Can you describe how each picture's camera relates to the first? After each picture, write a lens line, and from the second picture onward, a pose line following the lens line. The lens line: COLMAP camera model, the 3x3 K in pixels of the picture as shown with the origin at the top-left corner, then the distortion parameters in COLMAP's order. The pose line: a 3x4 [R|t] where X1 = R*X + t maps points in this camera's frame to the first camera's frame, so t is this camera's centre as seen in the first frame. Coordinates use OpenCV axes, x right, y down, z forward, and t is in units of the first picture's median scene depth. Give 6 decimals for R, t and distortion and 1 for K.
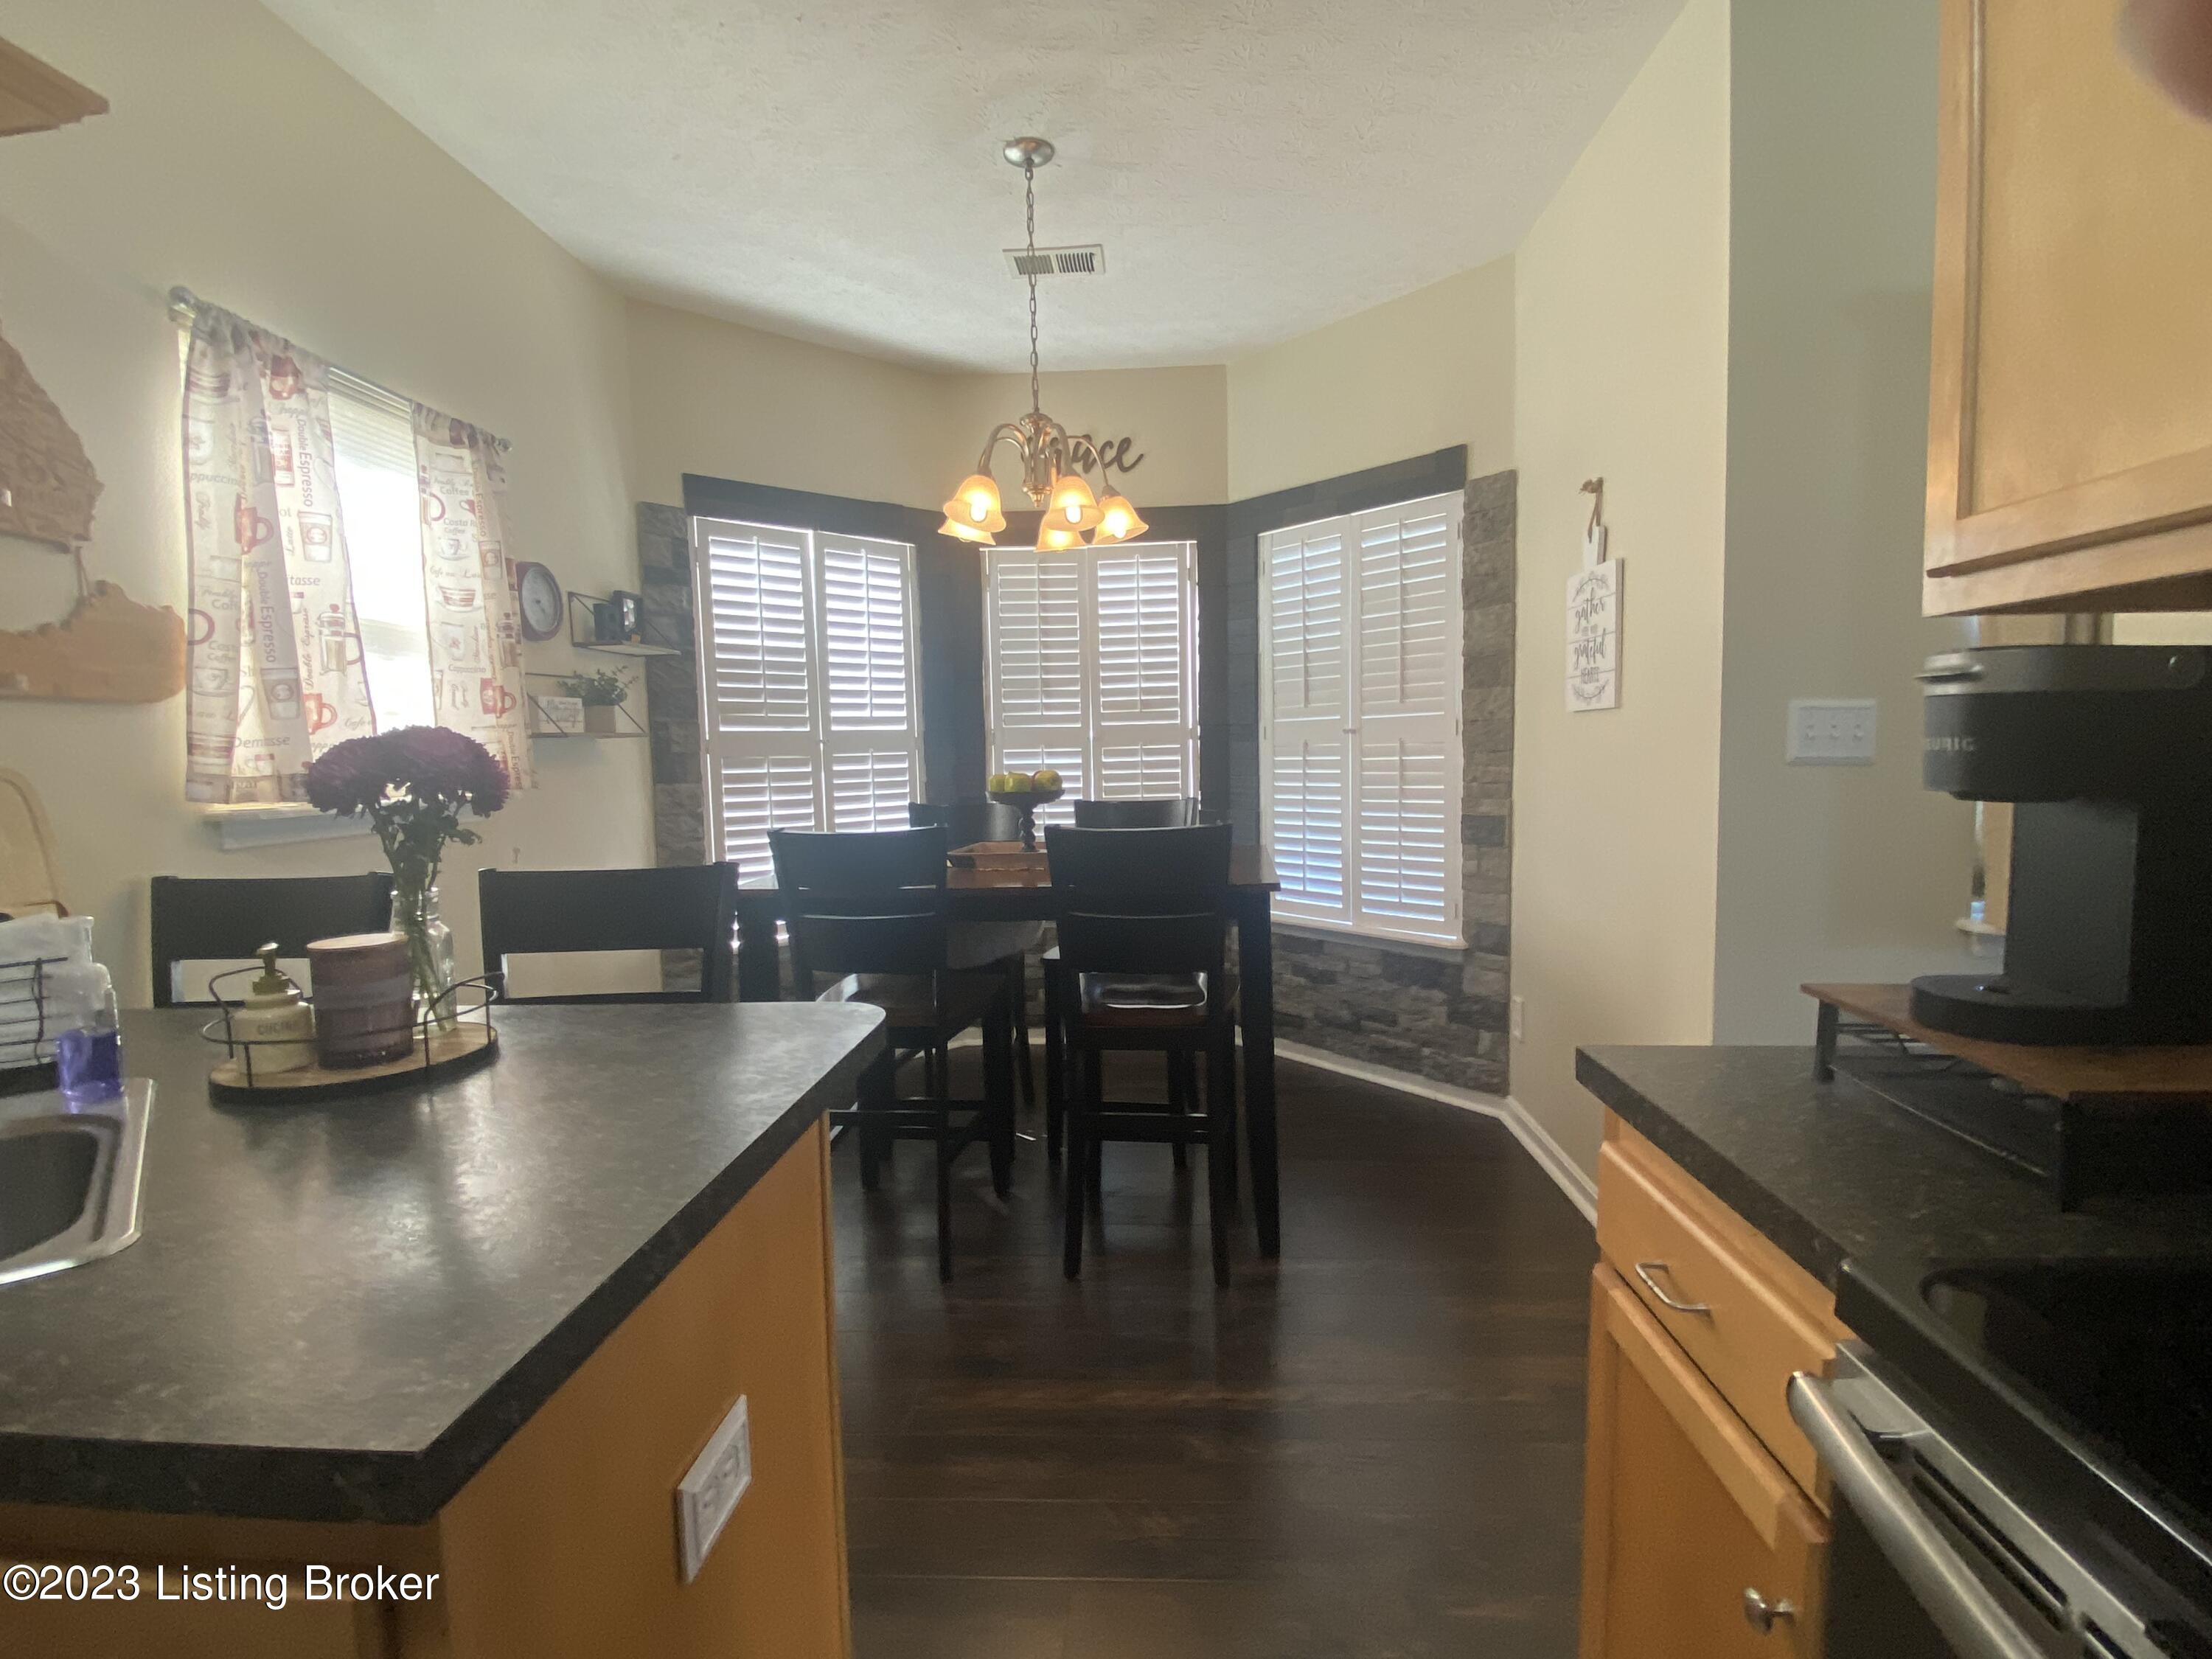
lens RADIAL K [[1003.7, 0, 1106.0], [0, 1003.7, 829.5], [0, 0, 1]] dist [0.047198, -0.062630]
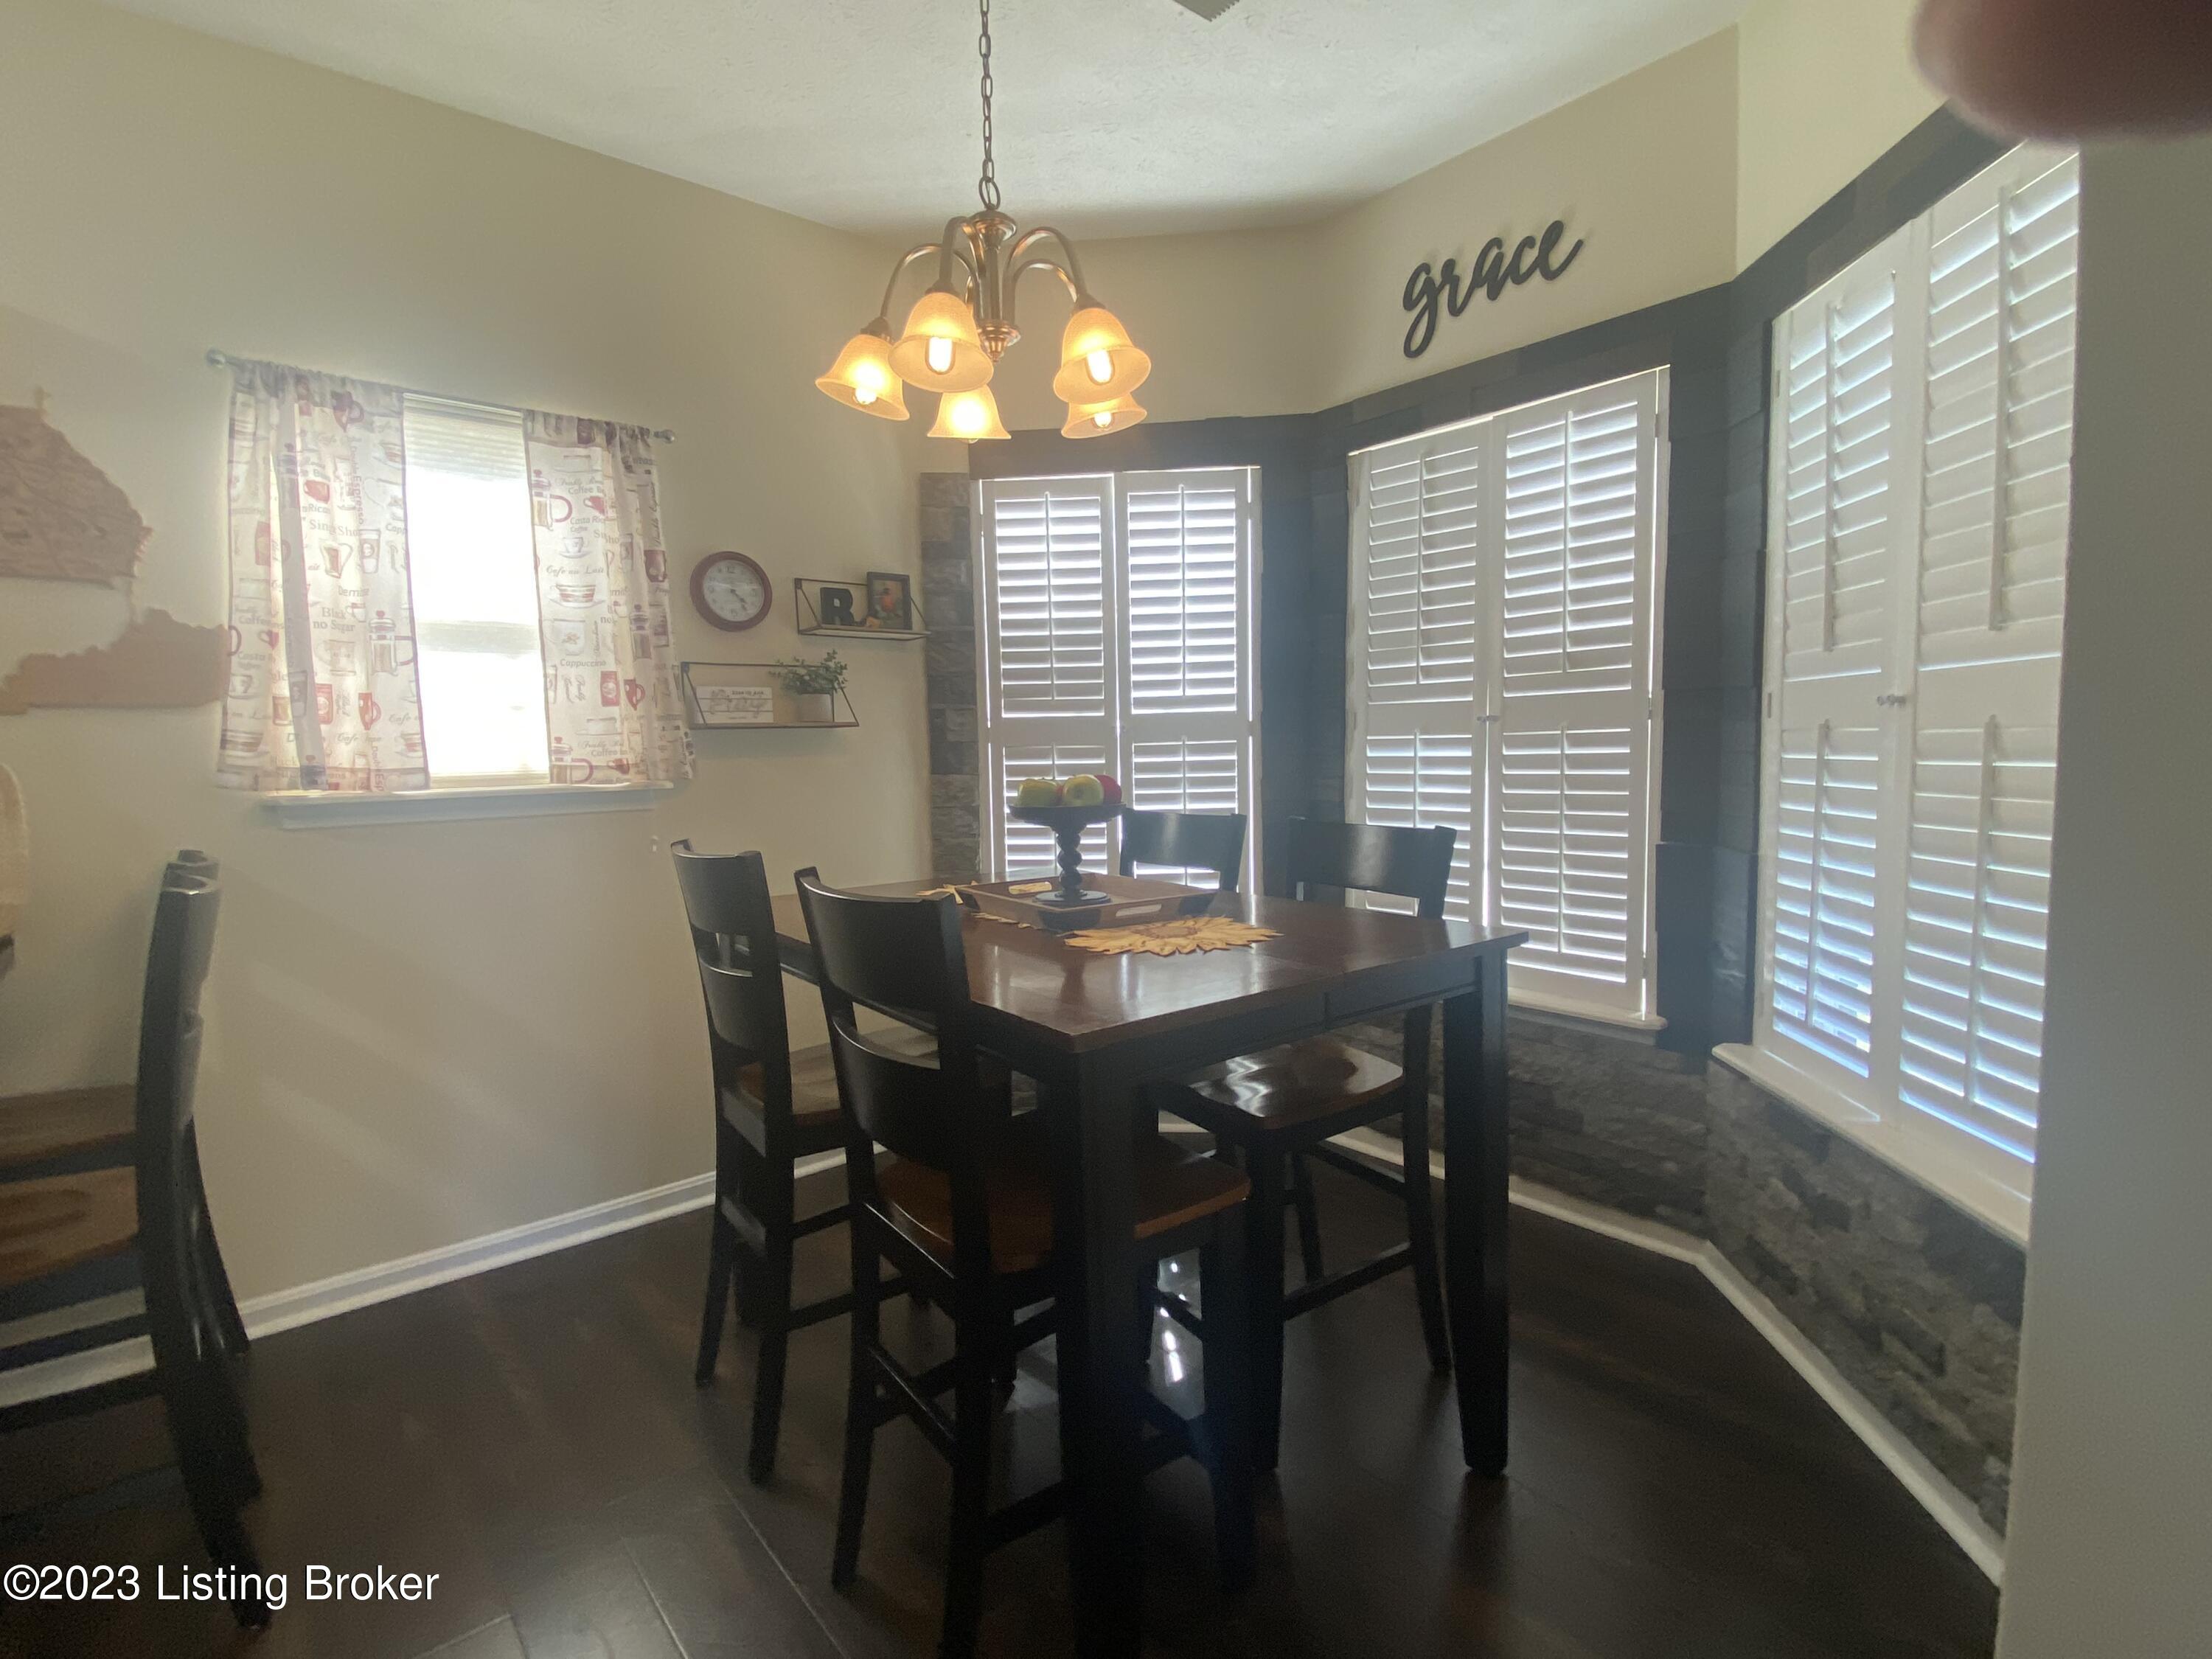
lens RADIAL K [[1003.7, 0, 1106.0], [0, 1003.7, 829.5], [0, 0, 1]] dist [0.047198, -0.062630]
pose [[0.701324, 0.067247, -0.709664, 0.338461], [-0.052781, 0.997706, 0.042380, -0.042555], [0.710886, 0.007734, 0.703265, 0.455210]]
